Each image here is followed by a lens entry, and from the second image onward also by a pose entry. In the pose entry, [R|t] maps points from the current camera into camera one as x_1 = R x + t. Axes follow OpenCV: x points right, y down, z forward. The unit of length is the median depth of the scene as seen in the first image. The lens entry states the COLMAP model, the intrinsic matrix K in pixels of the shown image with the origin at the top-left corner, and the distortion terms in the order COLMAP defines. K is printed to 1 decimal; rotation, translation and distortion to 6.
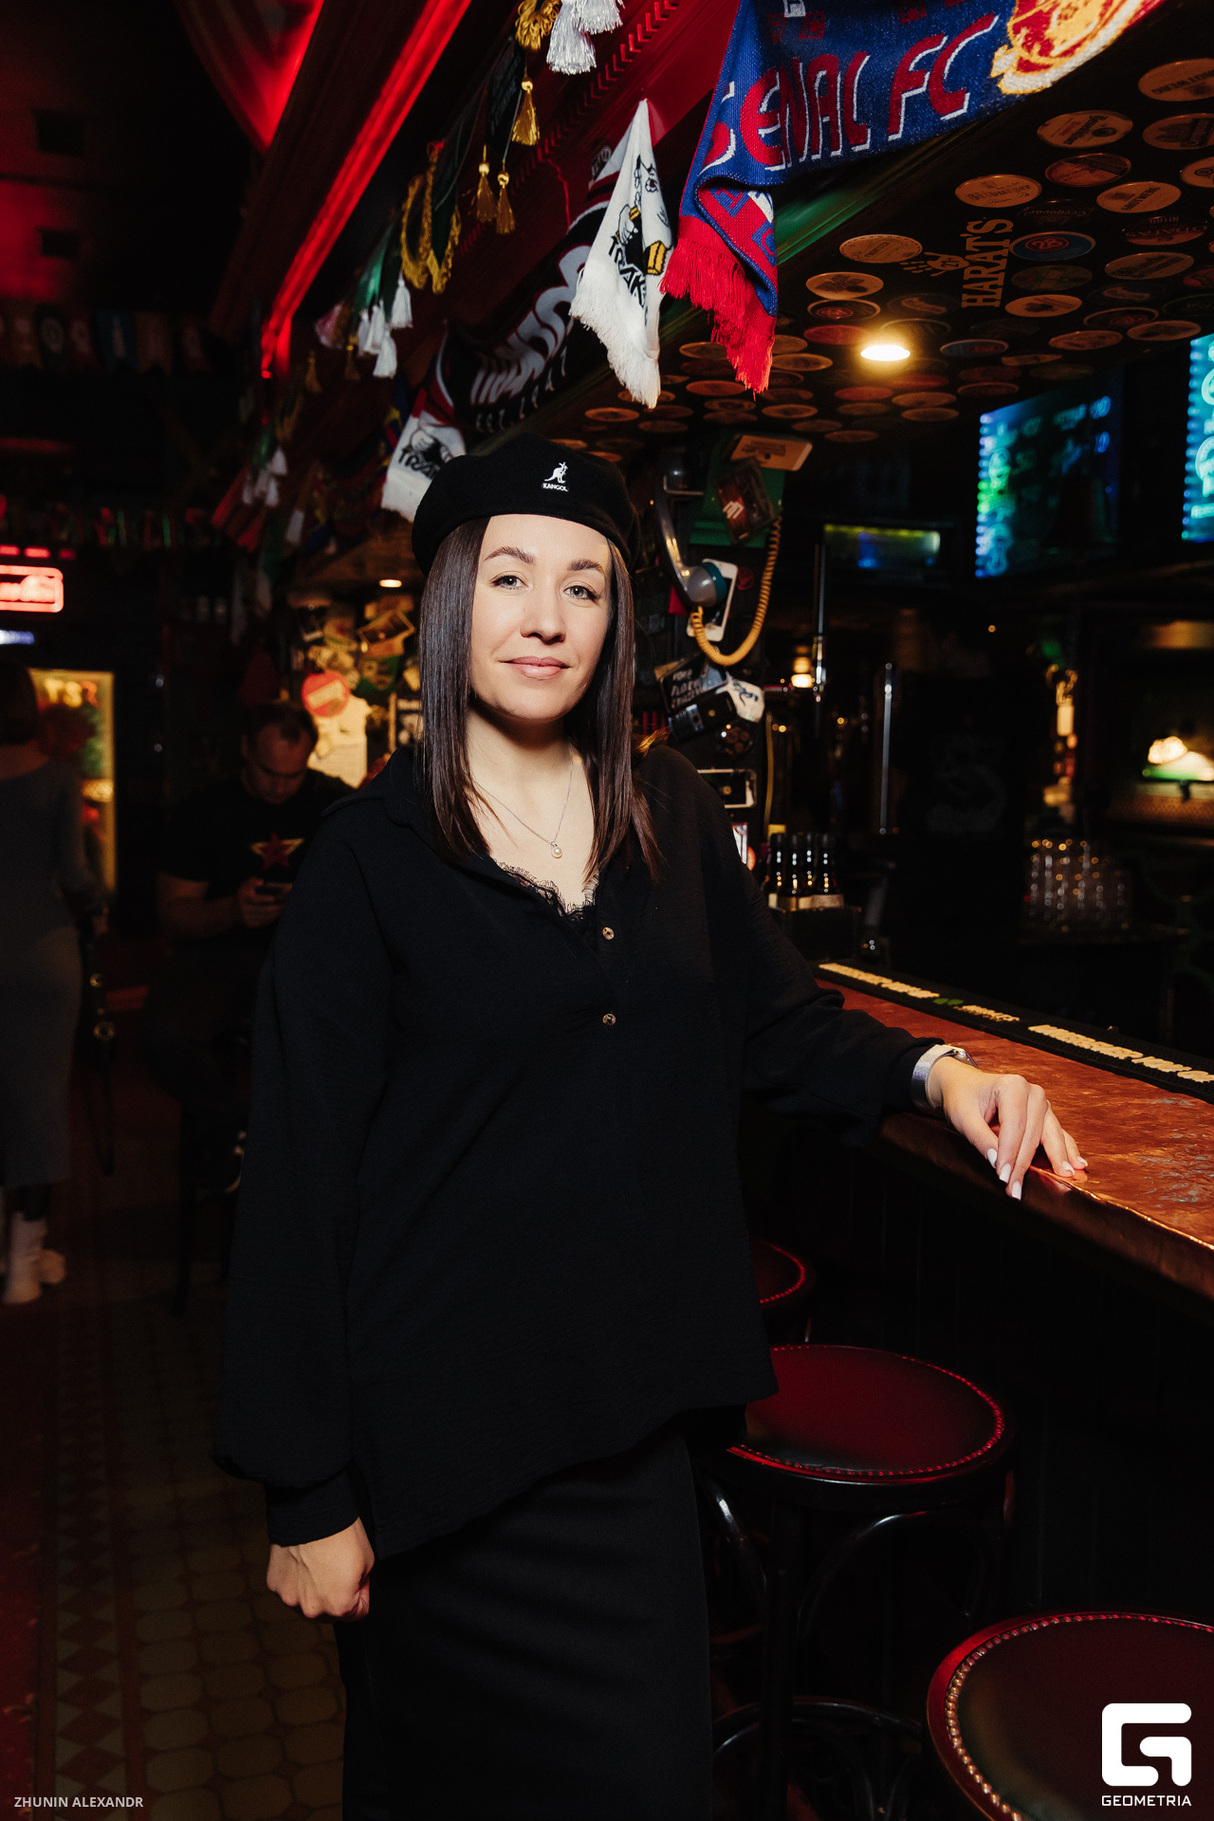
lens RADIAL K [[1596.7, 0, 622.0], [0, 1596.7, 873.5], [0, 0, 1]] dist [0.002162, -0.010766]
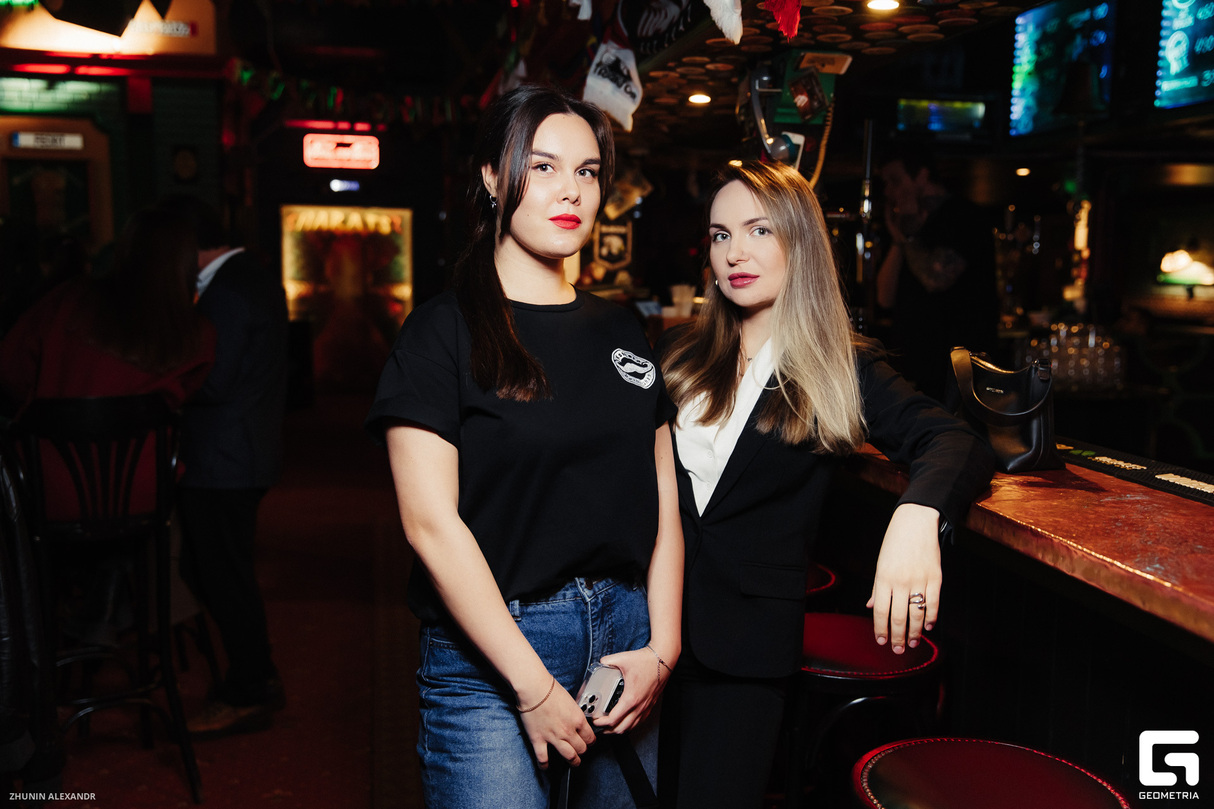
lens RADIAL K [[1228.4, 0, 607.5], [0, 1228.4, 403.5], [0, 0, 1]] dist [0.020602, 0.000000]
pose [[0.989255, 0.015401, -0.145389, 0.034089], [-0.010728, 0.999402, 0.032872, 0.018087], [0.145808, -0.030959, 0.988828, -0.129734]]
